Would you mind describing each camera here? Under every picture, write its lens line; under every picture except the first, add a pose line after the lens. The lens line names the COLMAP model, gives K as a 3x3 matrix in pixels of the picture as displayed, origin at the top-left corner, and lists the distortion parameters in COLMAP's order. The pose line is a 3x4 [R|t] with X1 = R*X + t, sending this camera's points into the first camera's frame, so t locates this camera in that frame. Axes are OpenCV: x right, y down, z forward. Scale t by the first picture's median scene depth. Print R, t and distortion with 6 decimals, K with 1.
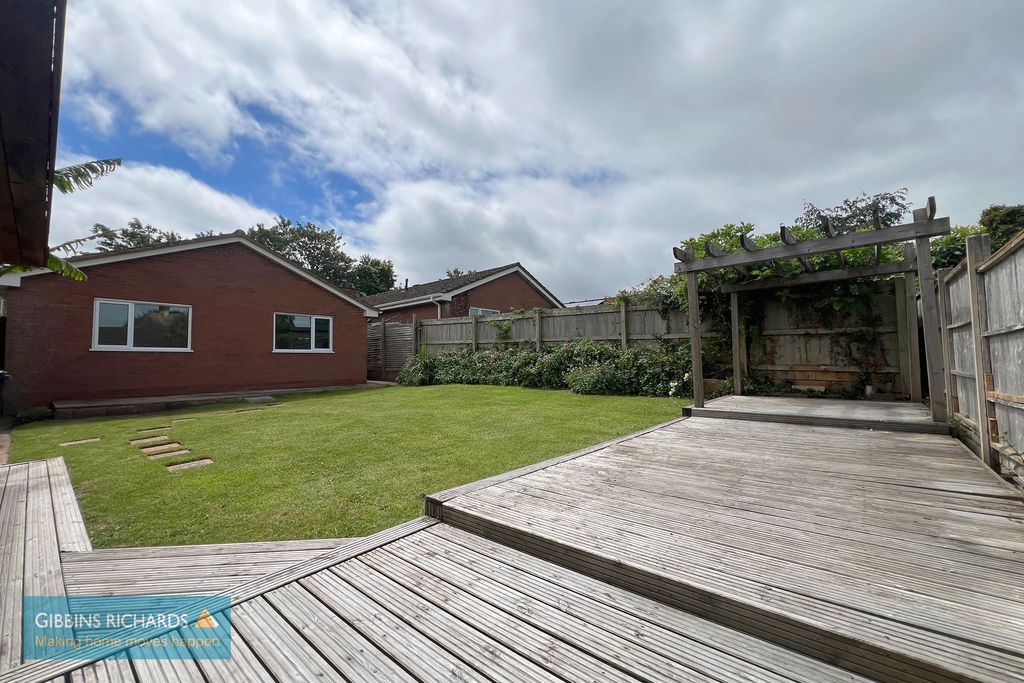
lens RADIAL K [[411.1, 0, 509.2], [0, 411.1, 342.7], [0, 0, 1]] dist [-0.001095, -0.000157]
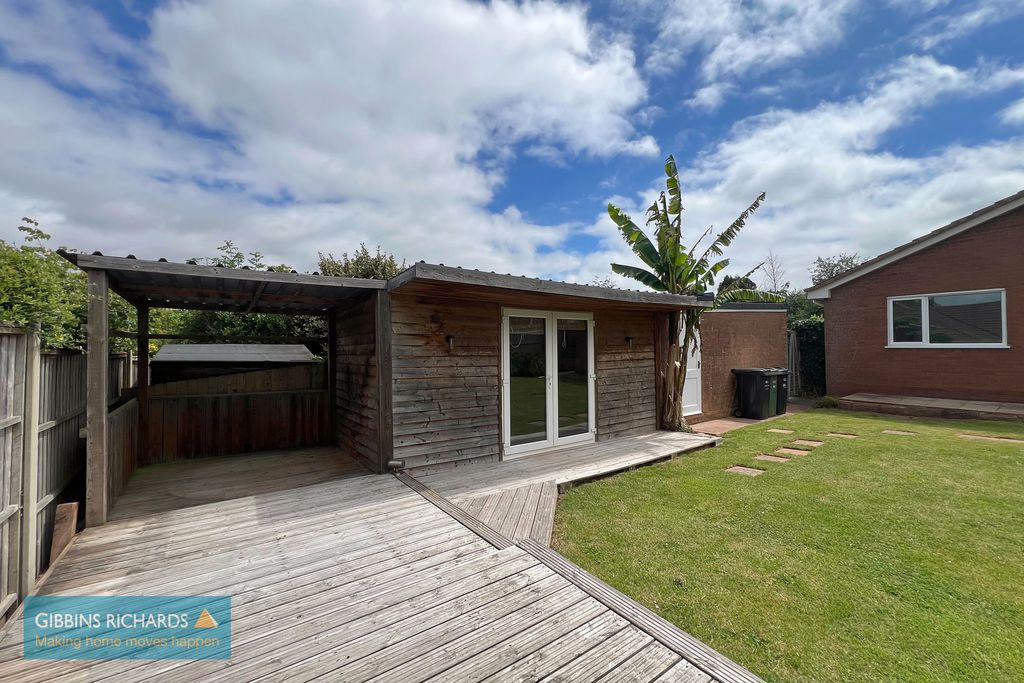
lens RADIAL K [[414.7, 0, 513.1], [0, 414.7, 337.1], [0, 0, 1]] dist [-0.000221, 0.000084]
pose [[-0.230604, -0.003986, -0.973039, 0.236752], [0.057520, 0.998187, -0.017720, -0.043935], [0.971346, -0.060055, -0.229957, 0.309701]]
